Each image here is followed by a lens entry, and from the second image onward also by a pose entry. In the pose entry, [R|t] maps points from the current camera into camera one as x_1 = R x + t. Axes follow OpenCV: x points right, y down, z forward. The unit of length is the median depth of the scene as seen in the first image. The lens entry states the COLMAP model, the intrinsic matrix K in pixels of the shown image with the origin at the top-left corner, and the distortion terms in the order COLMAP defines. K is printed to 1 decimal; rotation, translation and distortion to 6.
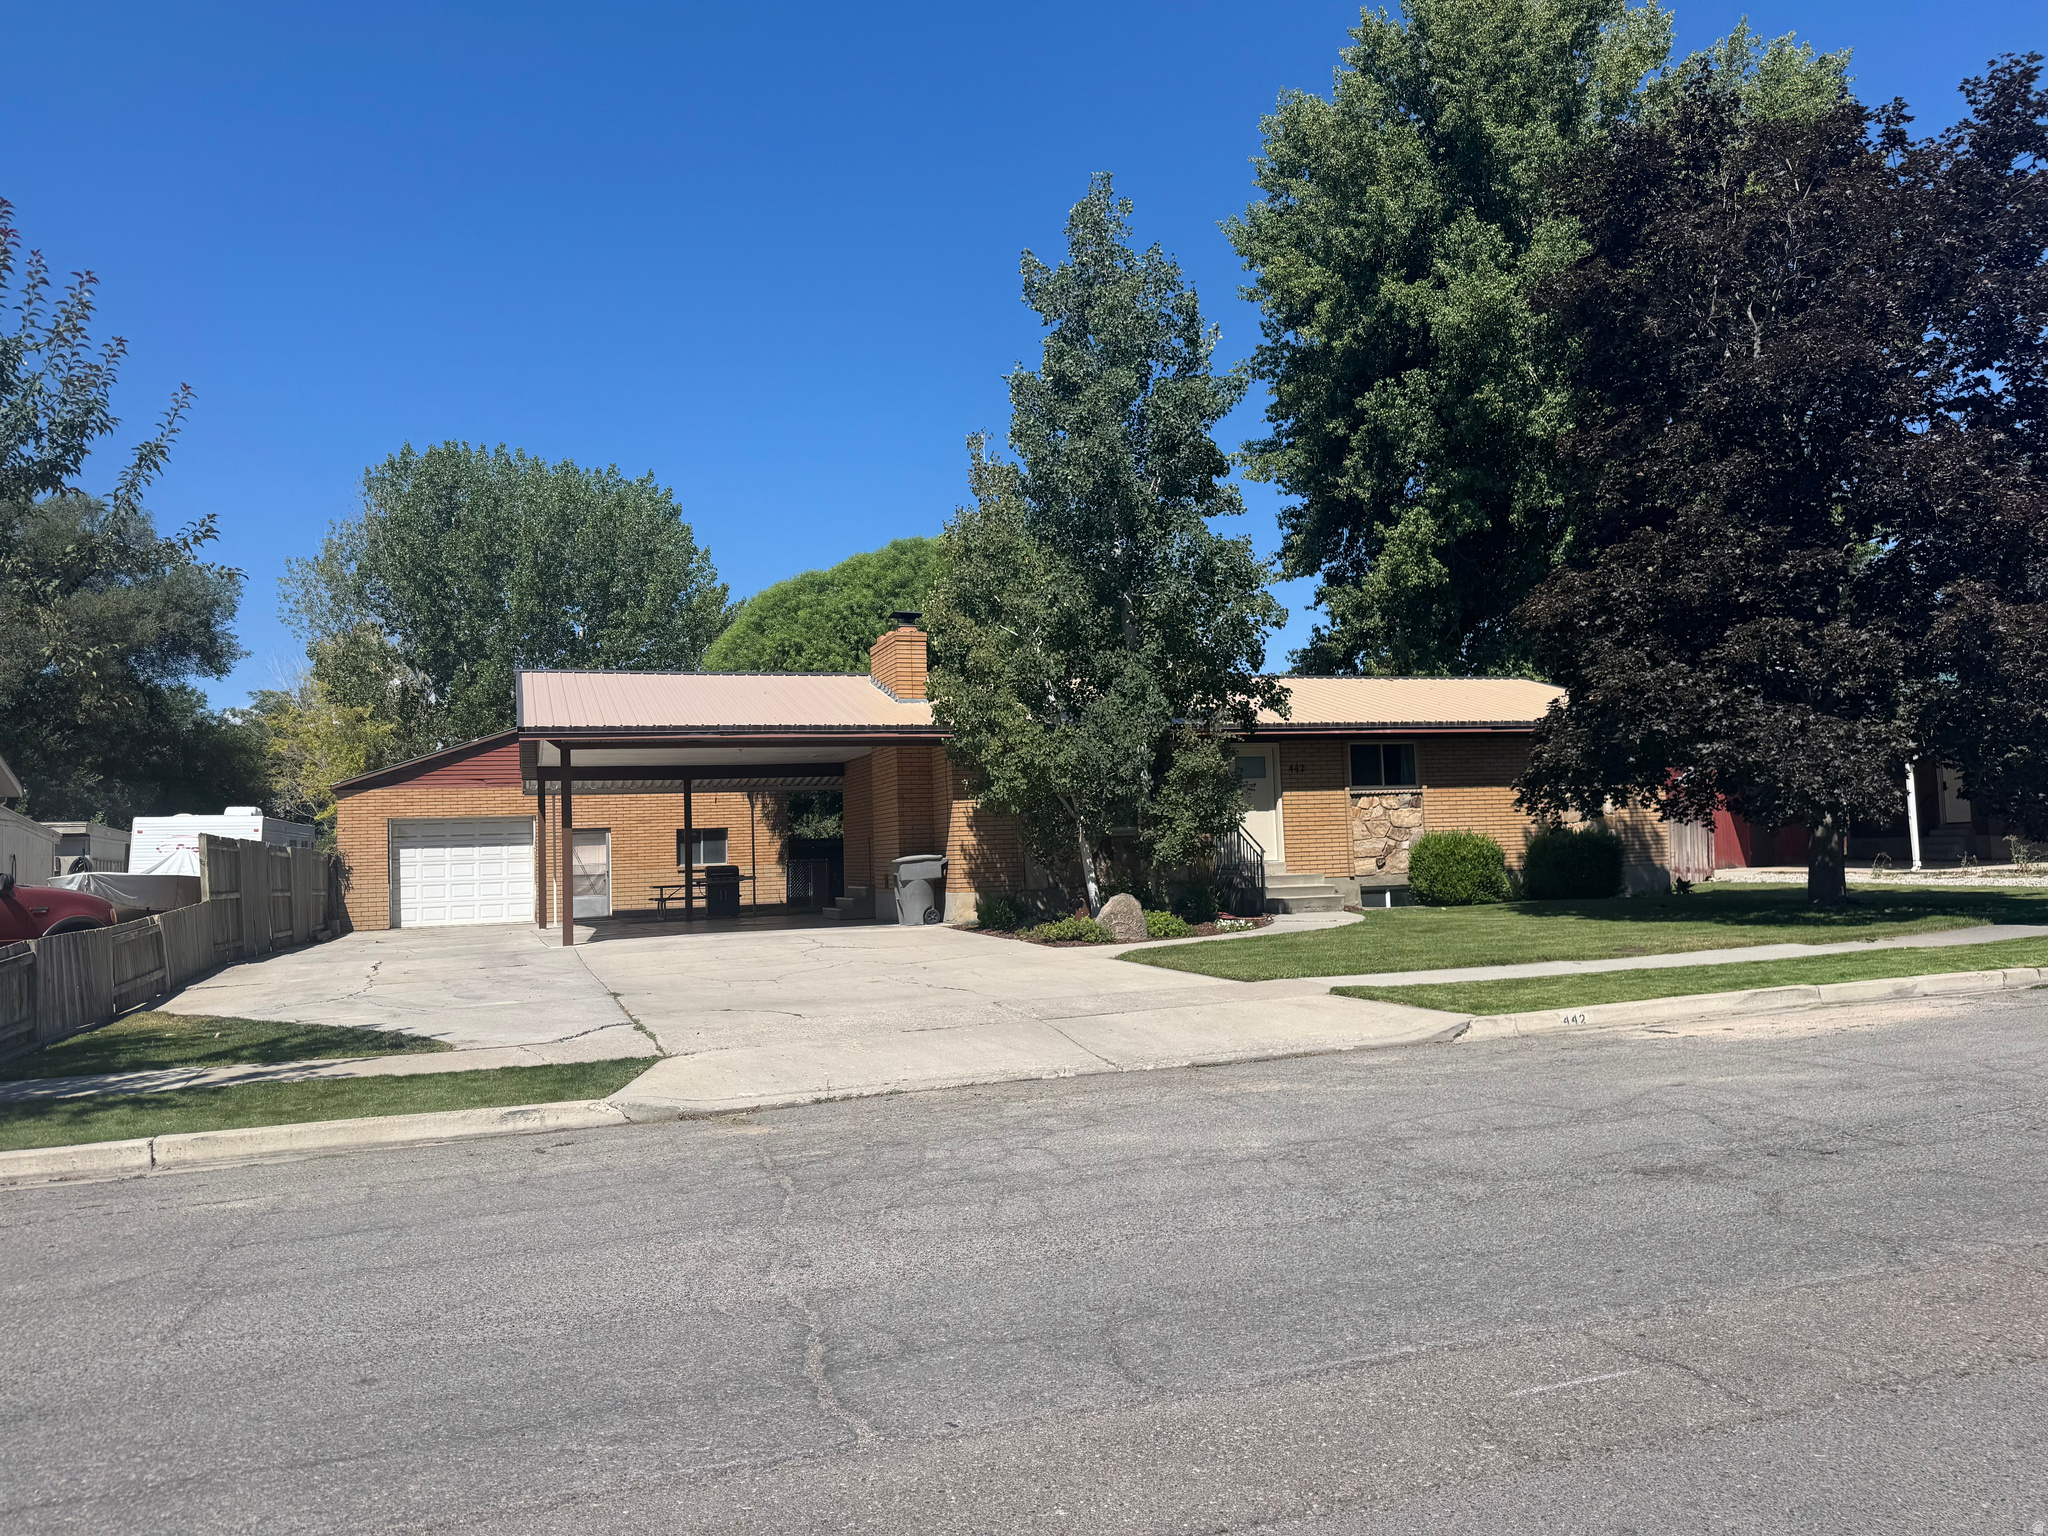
lens RADIAL K [[1427.2, 0, 1018.7], [0, 1427.2, 773.0], [0, 0, 1]] dist [0.115513, -0.195507]
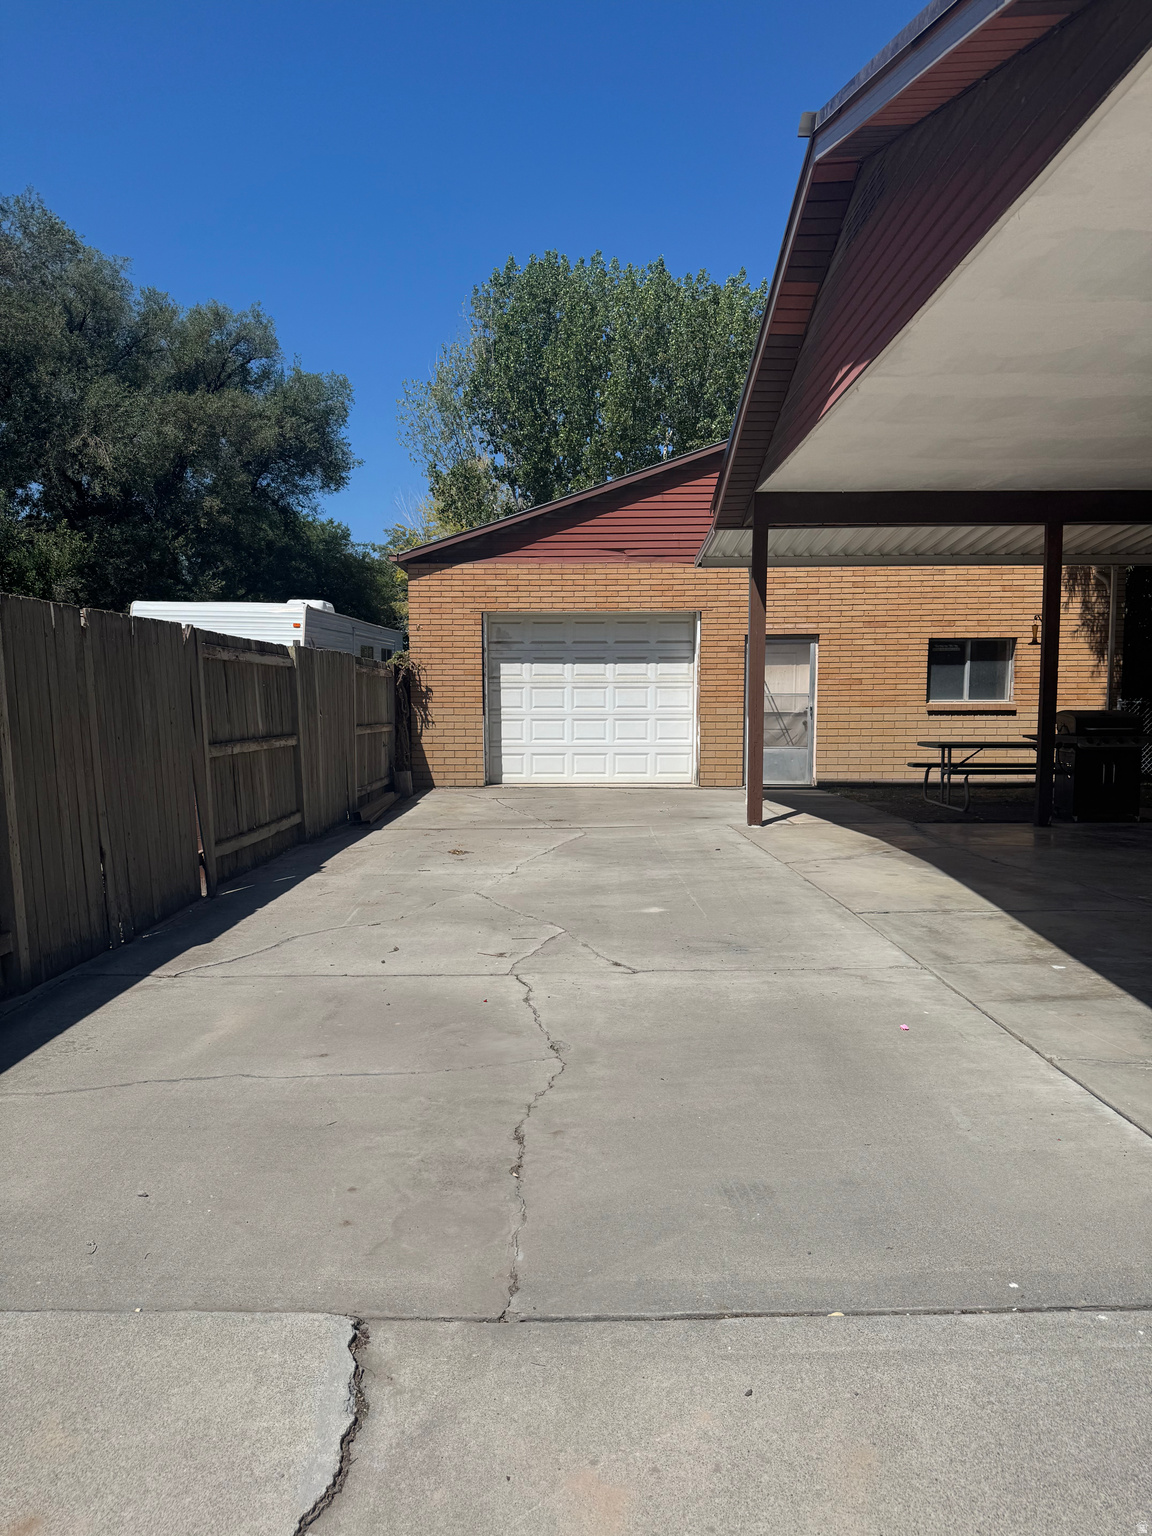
lens RADIAL K [[1070.4, 0, 571.1], [0, 1070.4, 790.3], [0, 0, 1]] dist [0.115513, -0.195507]
pose [[0.941781, 0.062550, -0.330358, -0.231304], [-0.010105, 0.987365, 0.158142, 0.032480], [0.336076, -0.145597, 0.930513, 0.546706]]
